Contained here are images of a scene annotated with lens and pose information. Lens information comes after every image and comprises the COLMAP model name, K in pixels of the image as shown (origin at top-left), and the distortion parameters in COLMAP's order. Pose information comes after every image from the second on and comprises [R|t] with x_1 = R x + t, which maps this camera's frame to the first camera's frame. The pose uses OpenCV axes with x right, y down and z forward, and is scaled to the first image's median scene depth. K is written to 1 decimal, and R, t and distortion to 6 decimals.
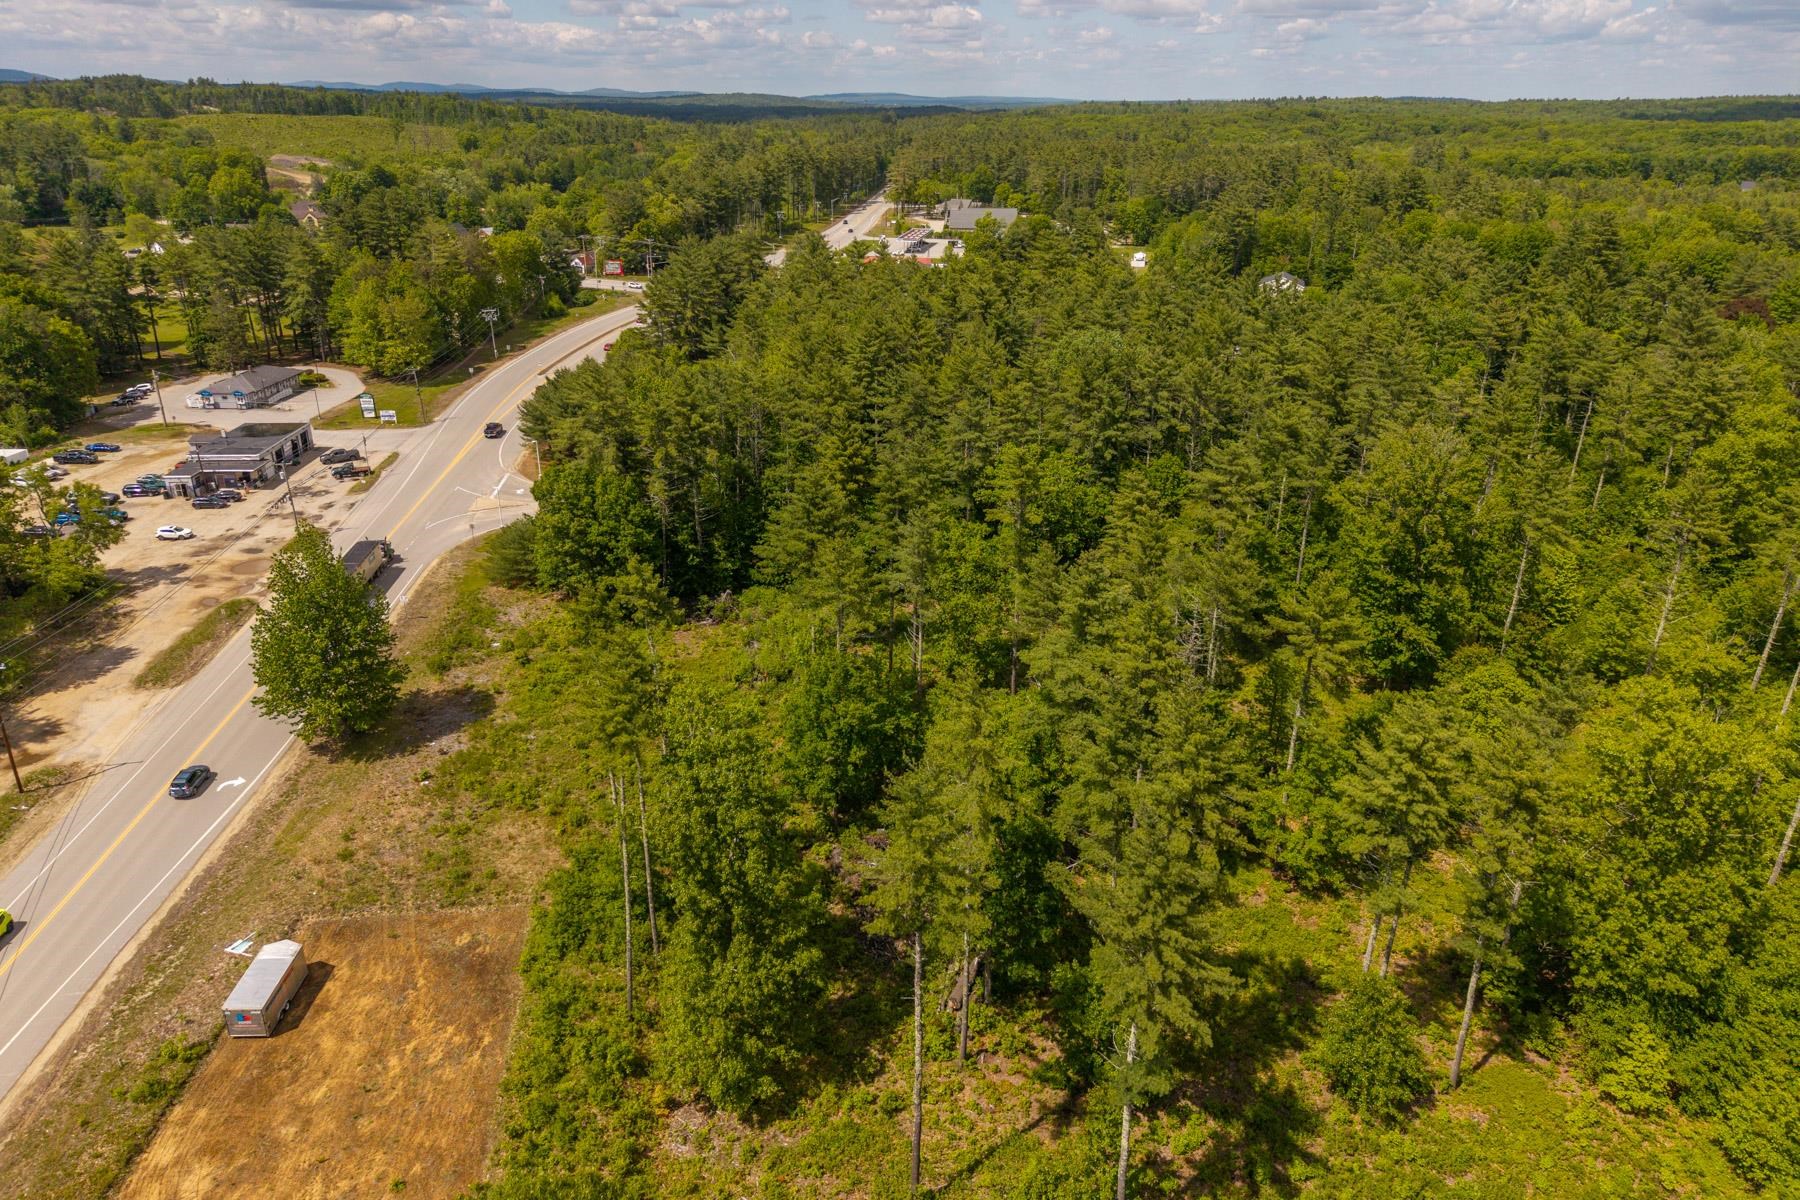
lens RADIAL K [[1195.7, 0, 906.8], [0, 1195.7, 593.7], [0, 0, 1]] dist [0.066929, -0.086615]
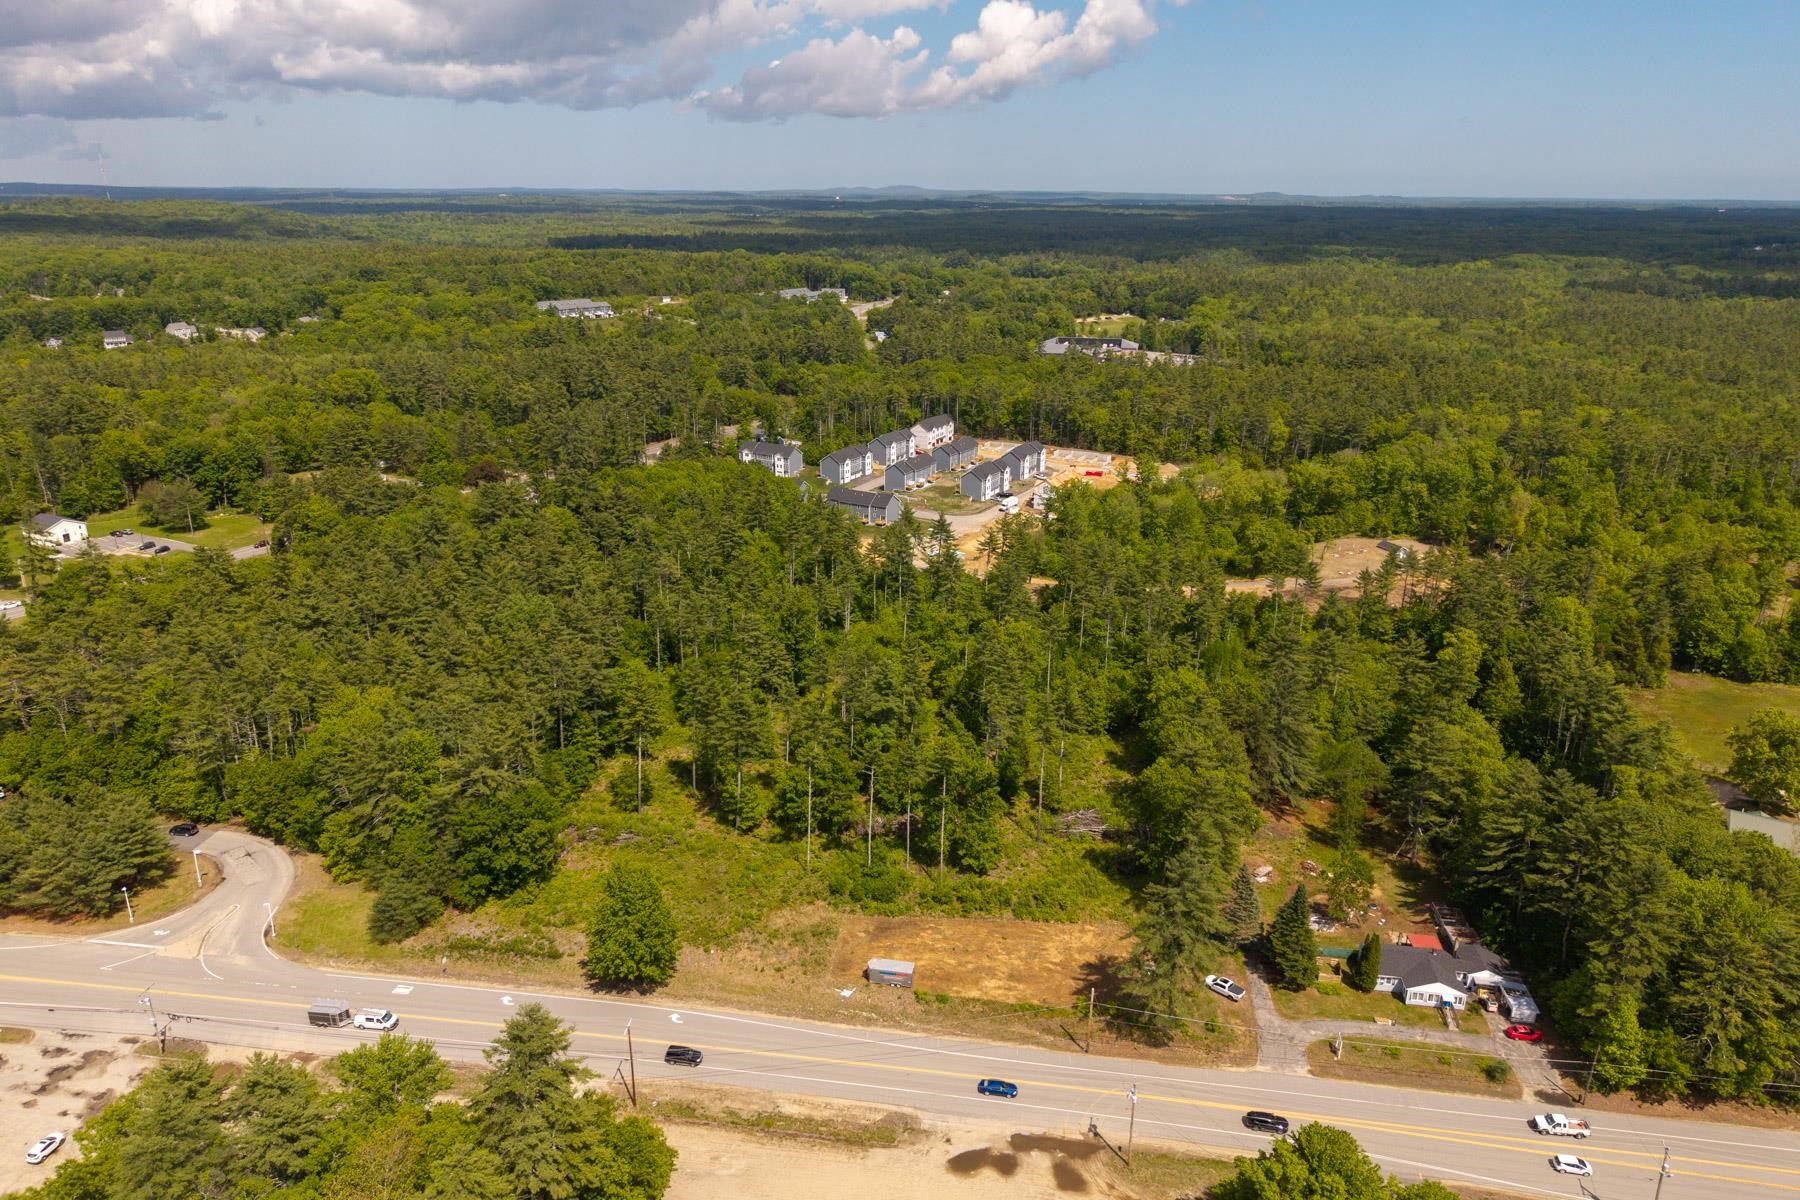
lens RADIAL K [[1195.7, 0, 906.8], [0, 1195.7, 593.7], [0, 0, 1]] dist [0.066929, -0.086615]
pose [[0.216401, -0.315765, 0.923831, -1.277372], [0.361175, 0.905013, 0.224731, -0.425620], [-0.907041, 0.285033, 0.309892, 0.059421]]
